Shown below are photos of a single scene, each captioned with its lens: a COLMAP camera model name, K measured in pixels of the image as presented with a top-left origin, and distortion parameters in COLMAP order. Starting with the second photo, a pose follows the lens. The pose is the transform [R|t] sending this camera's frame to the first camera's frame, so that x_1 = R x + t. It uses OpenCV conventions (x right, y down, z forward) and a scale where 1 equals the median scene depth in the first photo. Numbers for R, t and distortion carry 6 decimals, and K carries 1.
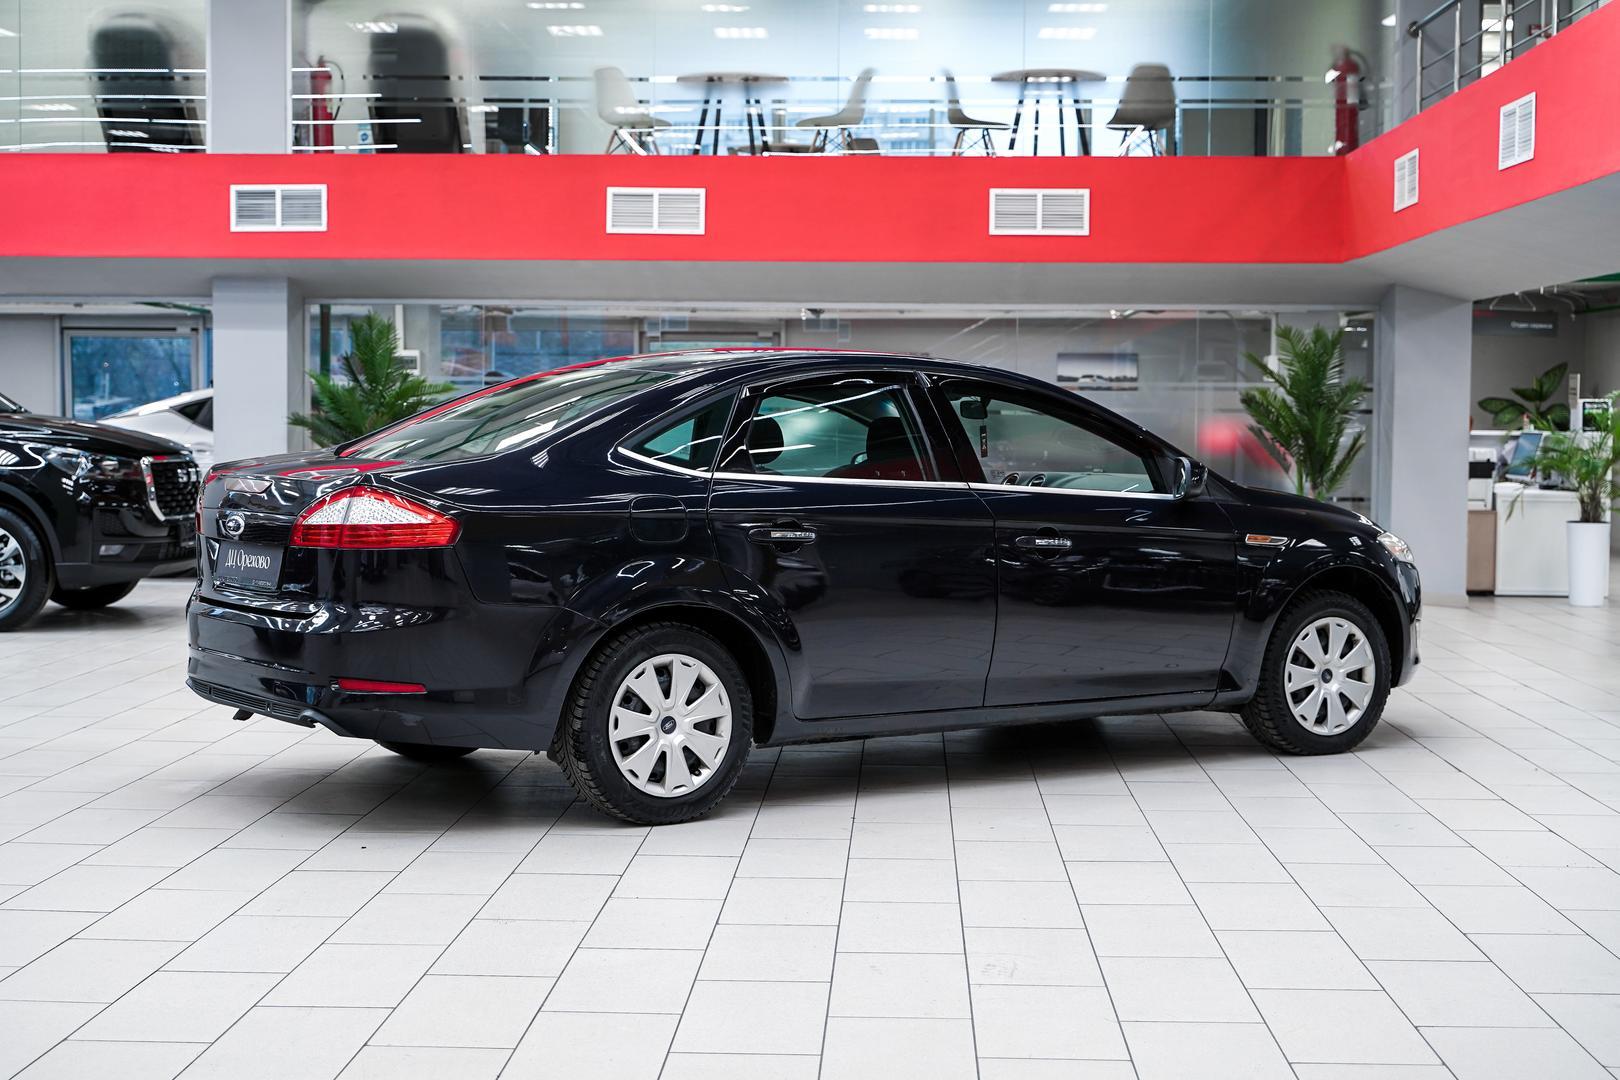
lens RADIAL K [[2194.3, 0, 810.0], [0, 2194.3, 540.0], [0, 0, 1]] dist [0.207075, -0.372311]
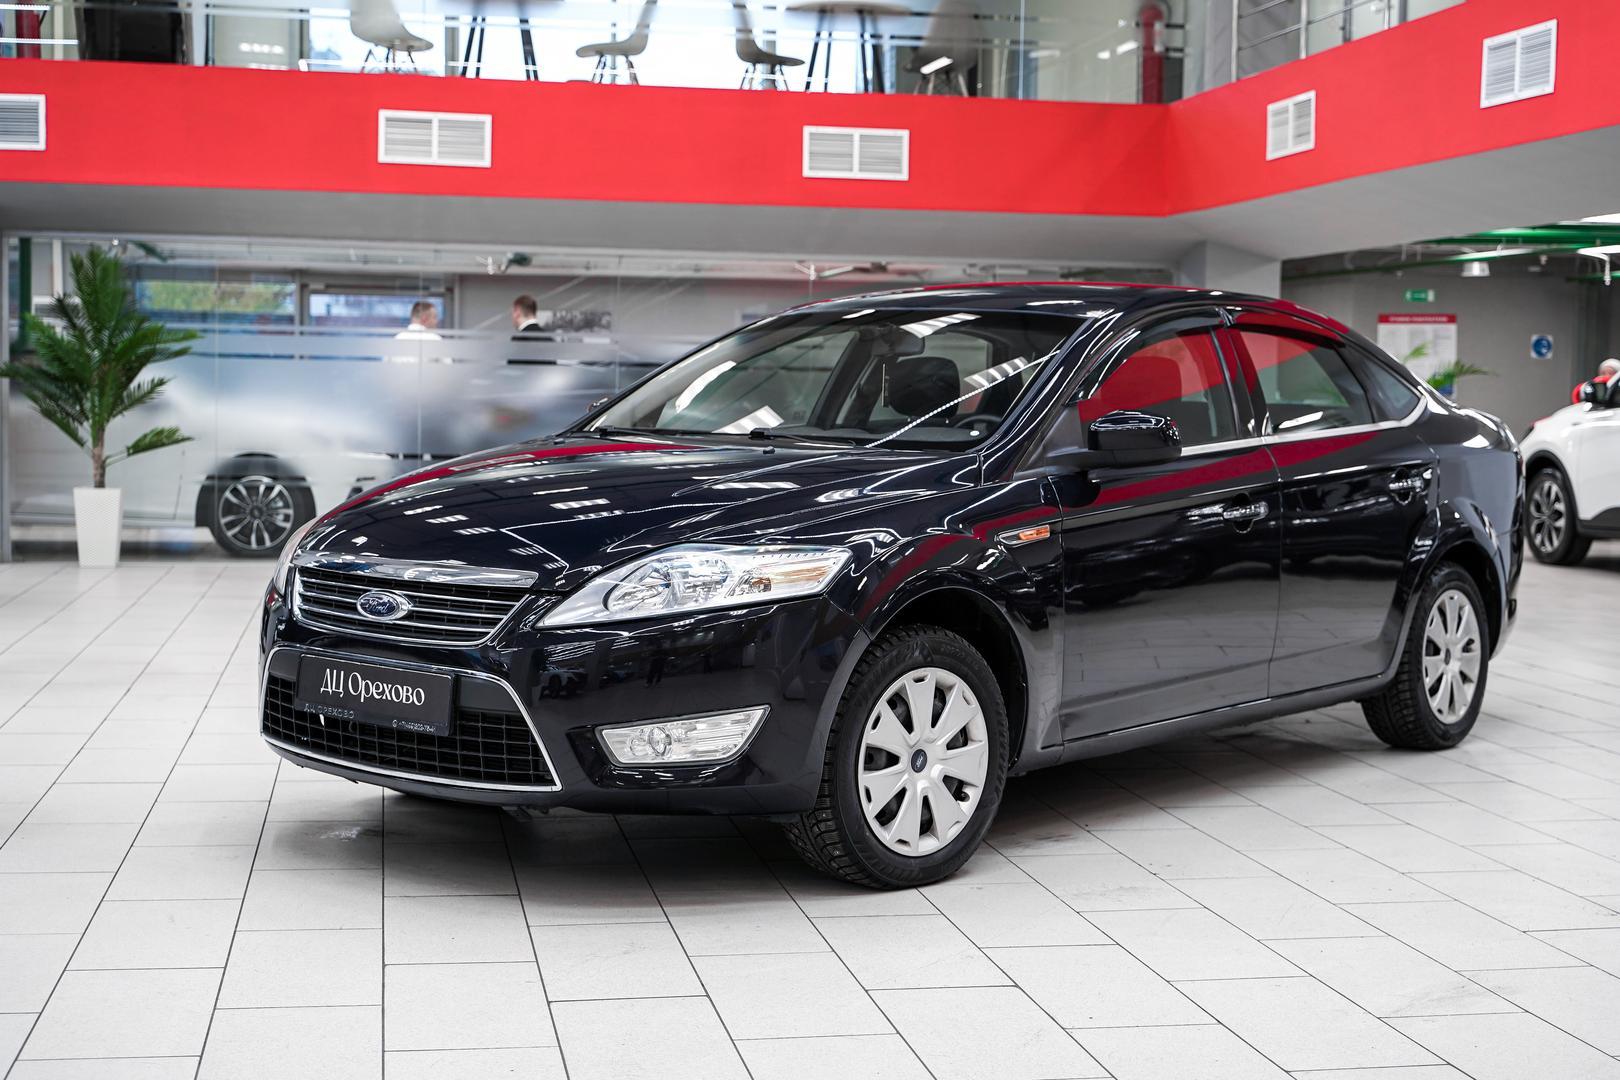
lens RADIAL K [[2194.3, 0, 810.0], [0, 2194.3, 540.0], [0, 0, 1]] dist [0.207075, -0.372311]
pose [[0.978977, -0.009852, 0.203733, -0.105617], [0.006352, 0.999821, 0.017827, -0.002960], [-0.203872, -0.016158, 0.978864, 0.093972]]
